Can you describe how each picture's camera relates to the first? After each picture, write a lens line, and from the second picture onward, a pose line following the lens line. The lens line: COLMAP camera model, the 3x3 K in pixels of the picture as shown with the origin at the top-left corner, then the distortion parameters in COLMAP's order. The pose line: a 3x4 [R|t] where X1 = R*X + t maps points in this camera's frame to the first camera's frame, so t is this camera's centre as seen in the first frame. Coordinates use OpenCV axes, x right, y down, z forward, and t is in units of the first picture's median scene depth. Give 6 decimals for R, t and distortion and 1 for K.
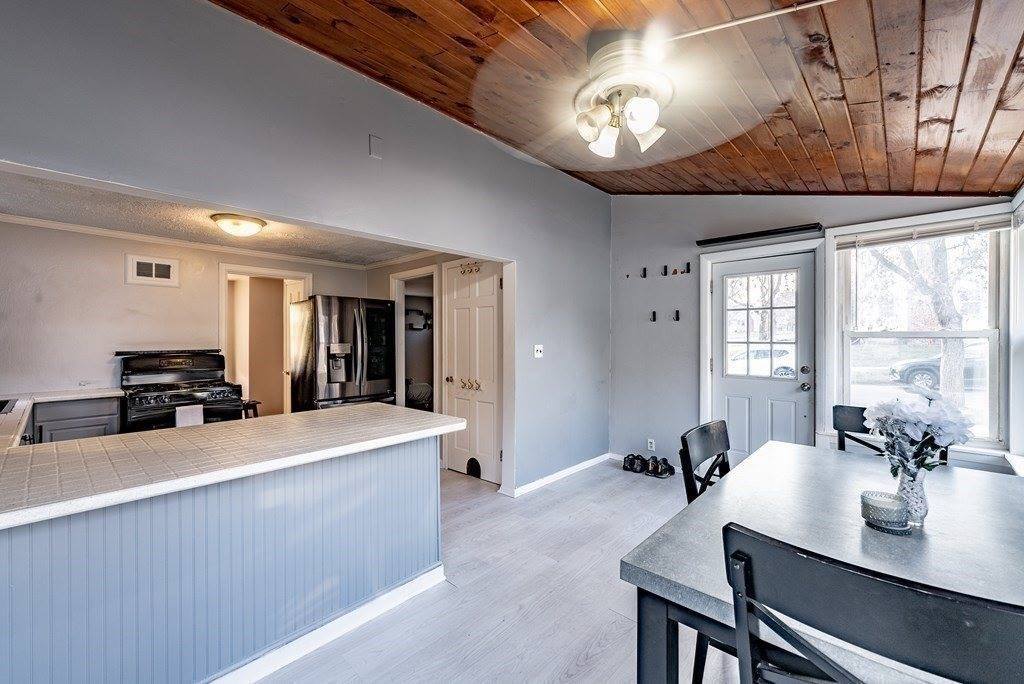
lens RADIAL K [[419.6, 0, 518.3], [0, 419.6, 341.0], [0, 0, 1]] dist [-0.001338, -0.000246]
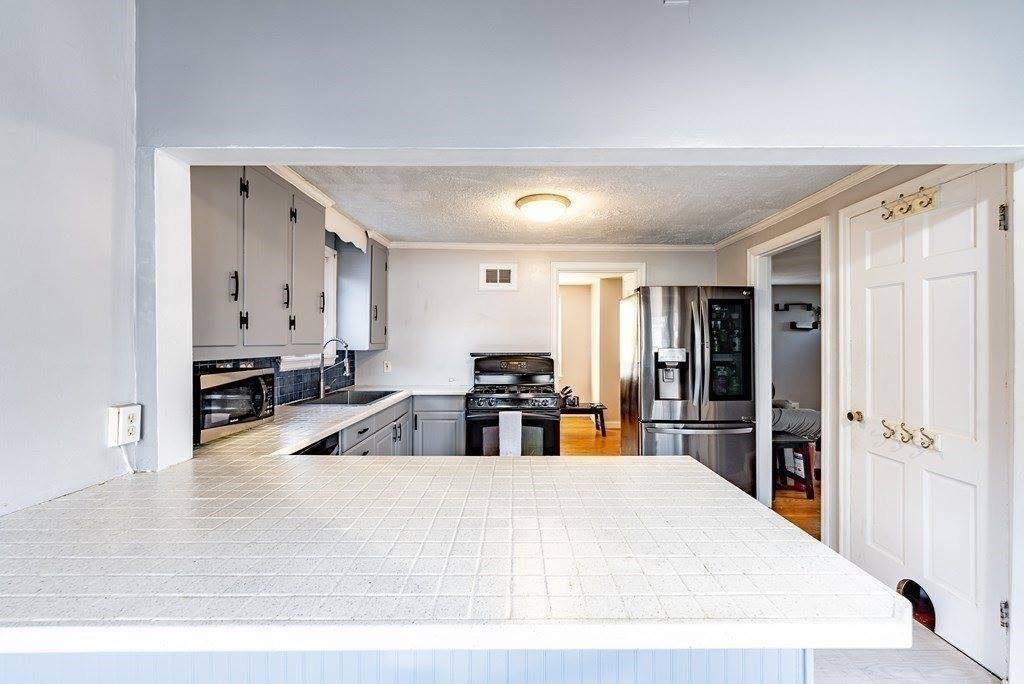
lens RADIAL K [[428.1, 0, 510.9], [0, 428.1, 339.5], [0, 0, 1]] dist [-0.000123, 0.000005]
pose [[0.663381, -0.000138, -0.748282, -0.042329], [-0.007489, 0.999949, -0.006824, -0.002679], [0.748244, 0.010131, 0.663346, 0.285676]]
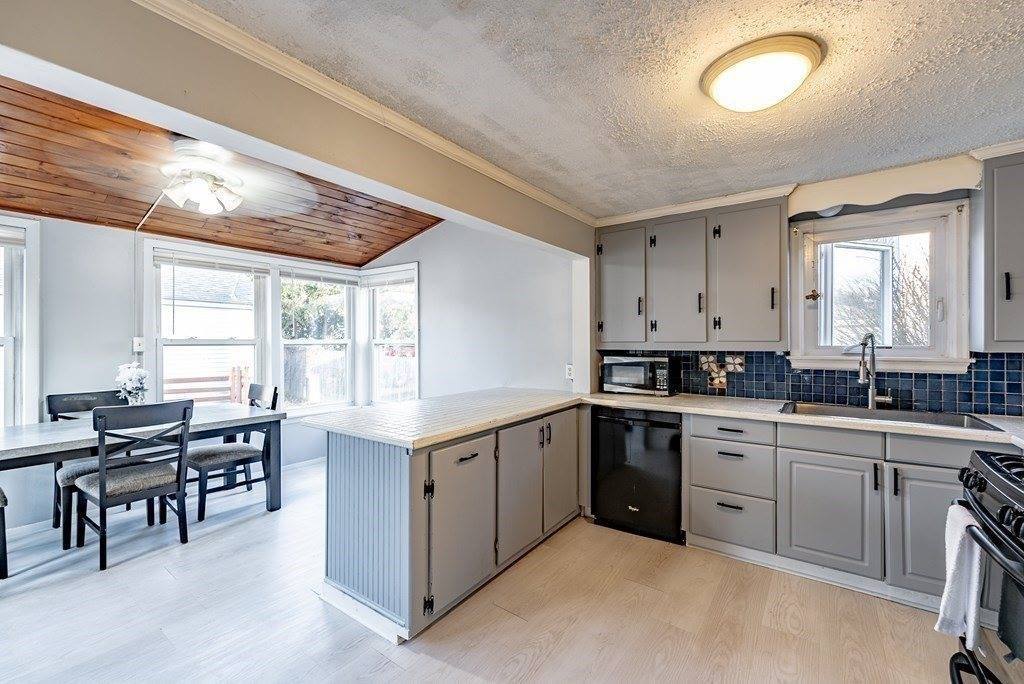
lens RADIAL K [[428.1, 0, 510.9], [0, 428.1, 339.5], [0, 0, 1]] dist [-0.000123, 0.000005]
pose [[-0.994478, 0.004507, -0.104852, -0.265897], [0.004300, 0.999988, 0.002204, -0.003821], [0.104861, 0.001741, -0.994485, 1.080428]]
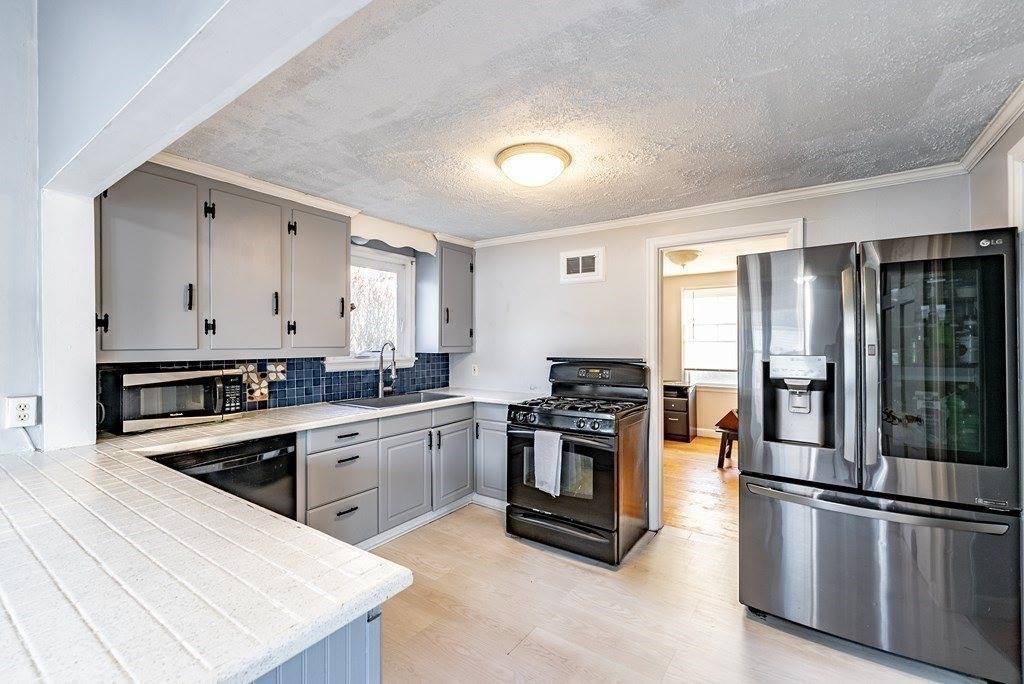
lens RADIAL K [[418.7, 0, 509.7], [0, 418.7, 341.6], [0, 0, 1]] dist [0.002394, 0.000159]
pose [[0.118719, -0.002758, -0.992924, -0.025340], [-0.004327, 0.999985, -0.003295, -0.006115], [0.992918, 0.004687, 0.118705, 0.684387]]
